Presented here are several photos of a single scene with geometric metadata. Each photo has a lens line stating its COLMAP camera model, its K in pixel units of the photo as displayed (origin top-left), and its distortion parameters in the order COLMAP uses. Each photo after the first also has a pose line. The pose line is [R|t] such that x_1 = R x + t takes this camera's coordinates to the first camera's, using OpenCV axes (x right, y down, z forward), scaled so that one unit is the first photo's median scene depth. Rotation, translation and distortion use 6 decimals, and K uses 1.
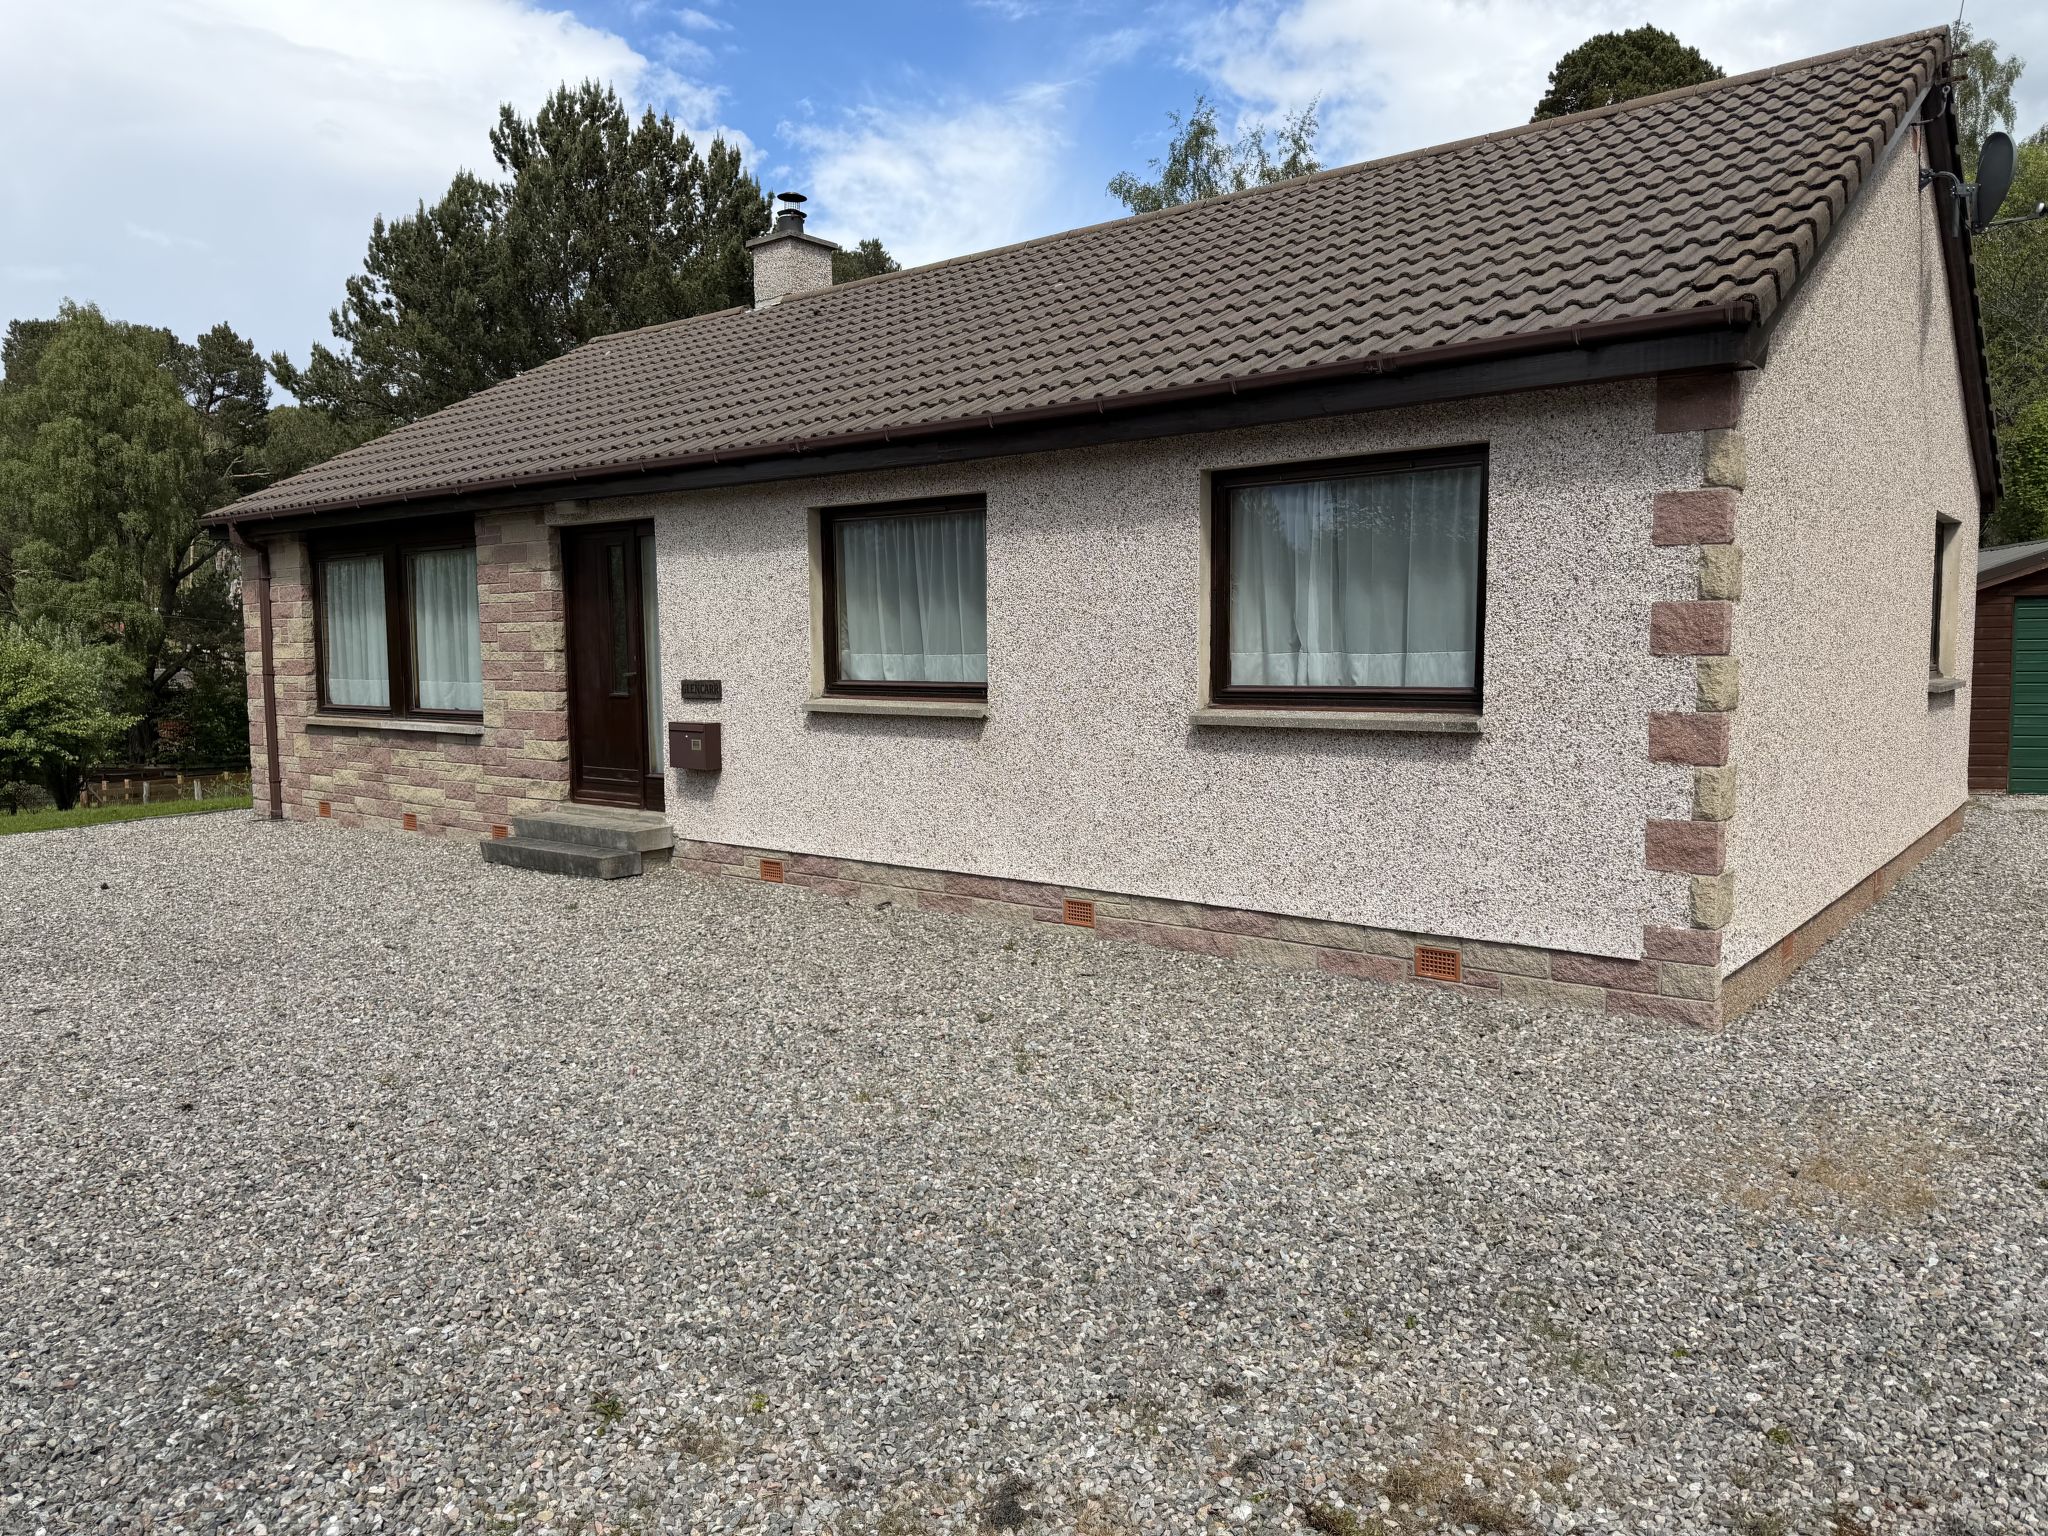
lens RADIAL K [[1445.5, 0, 1024.0], [0, 1445.5, 768.0], [0, 0, 1]] dist [0.065959, -0.070460]
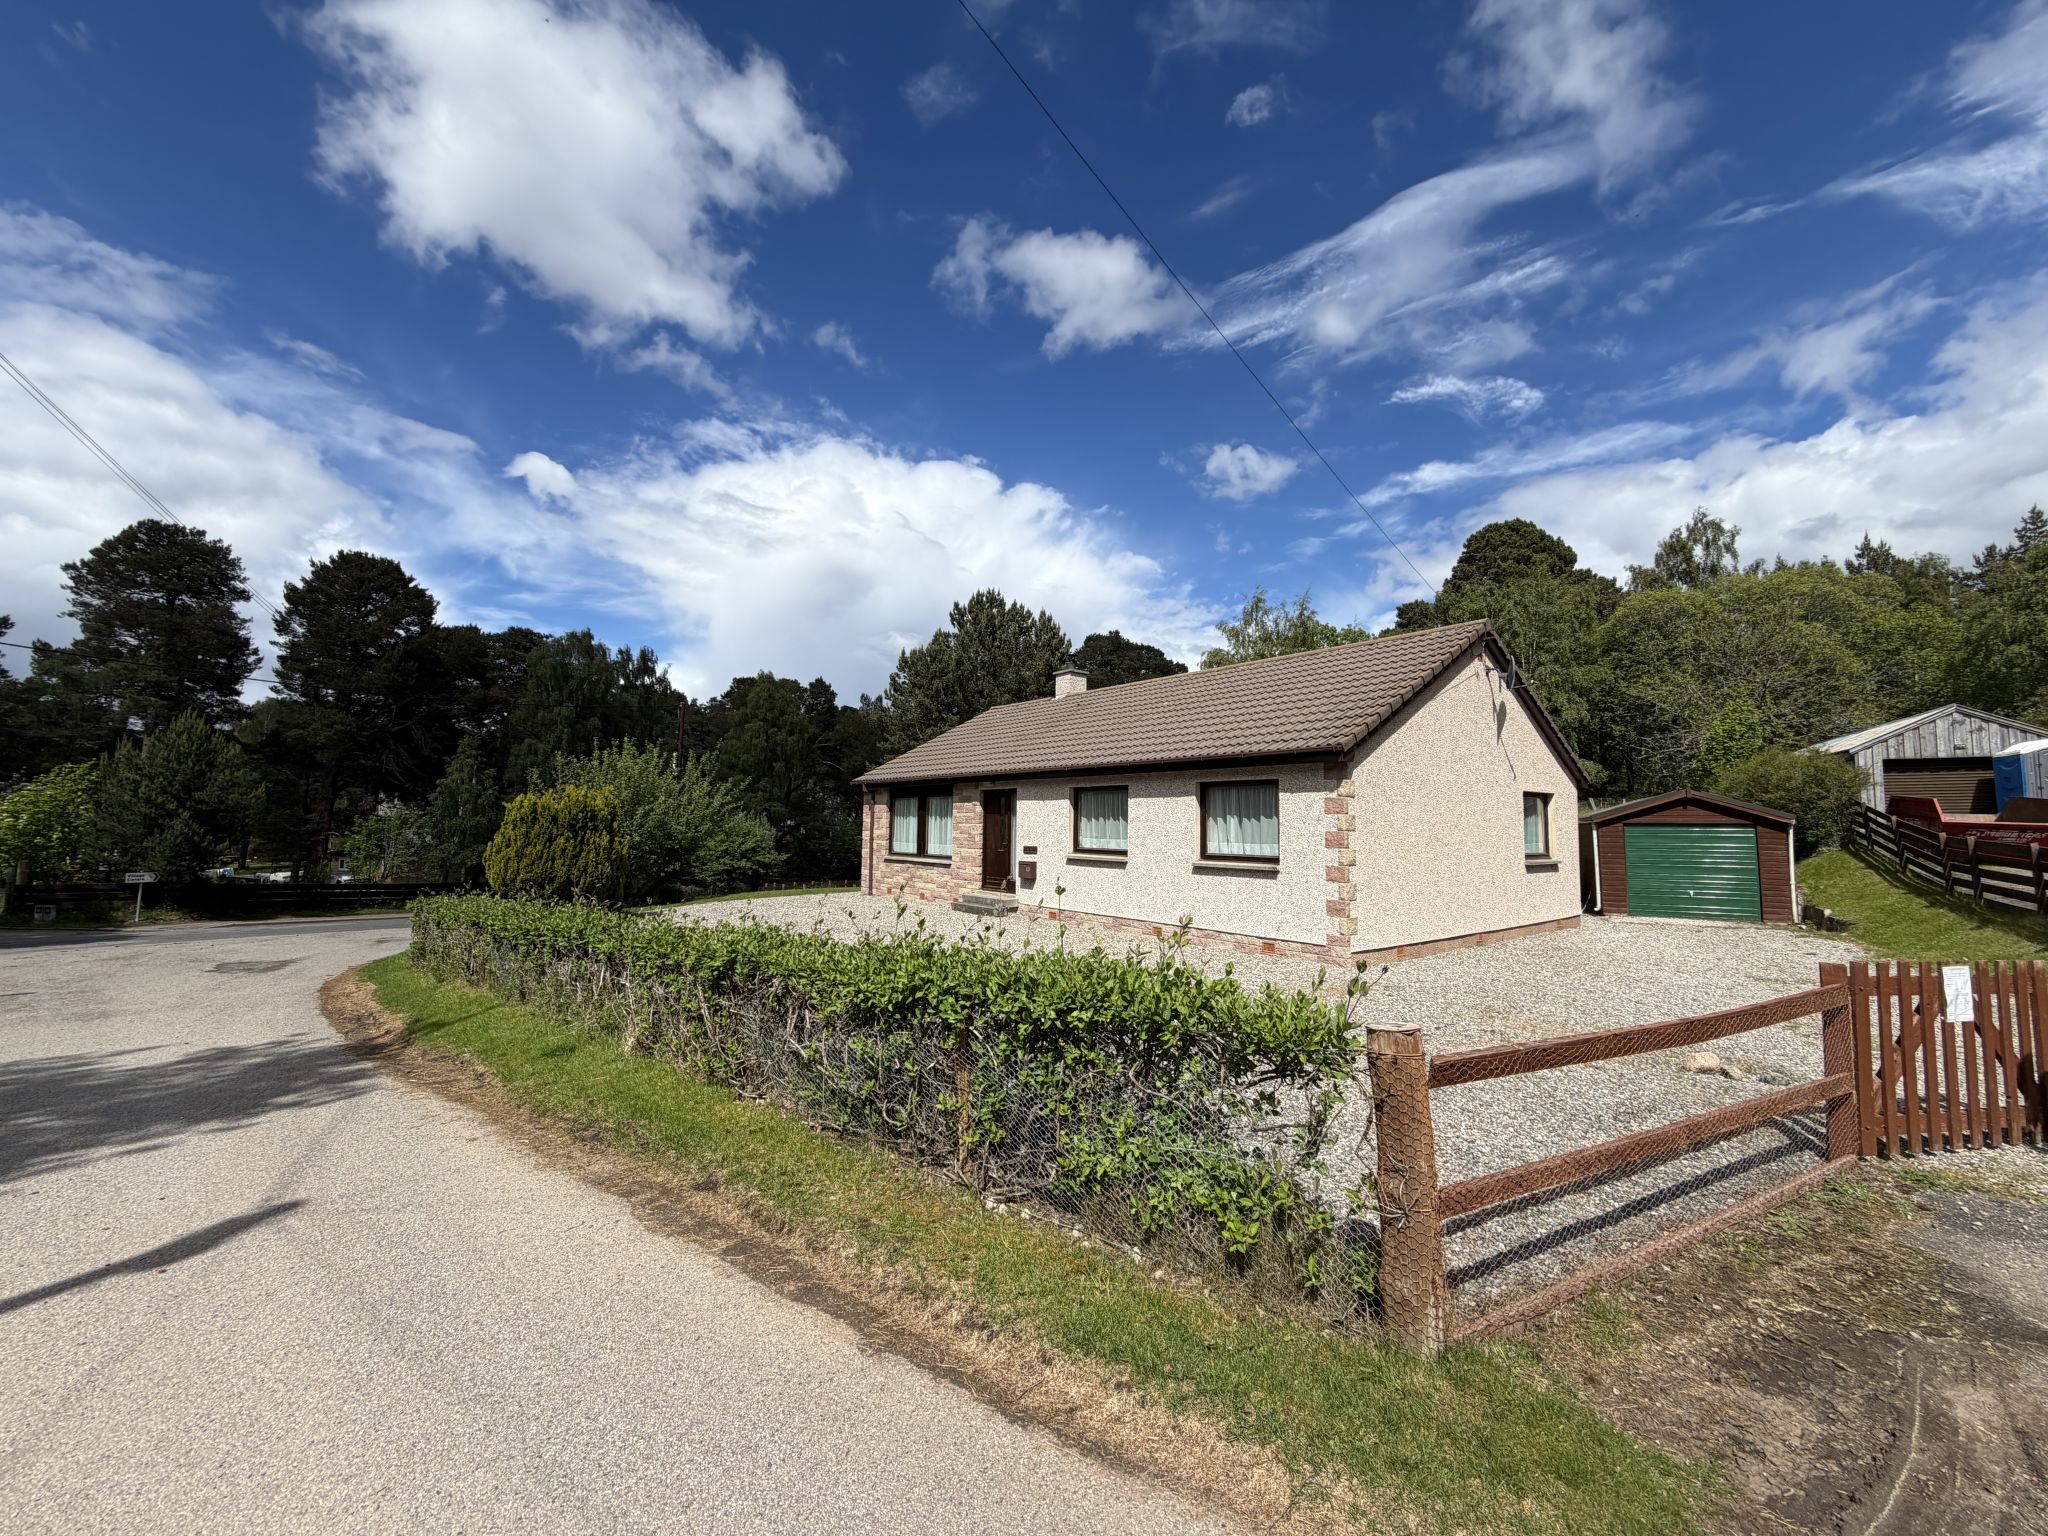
lens RADIAL K [[815.7, 0, 1017.3], [0, 815.7, 778.3], [0, 0, 1]] dist [0.002954, 0.000072]
pose [[0.974751, 0.007555, -0.223166, 0.112884], [-0.039248, 0.989665, -0.137925, 0.030383], [0.219818, 0.143201, 0.964973, -0.597248]]
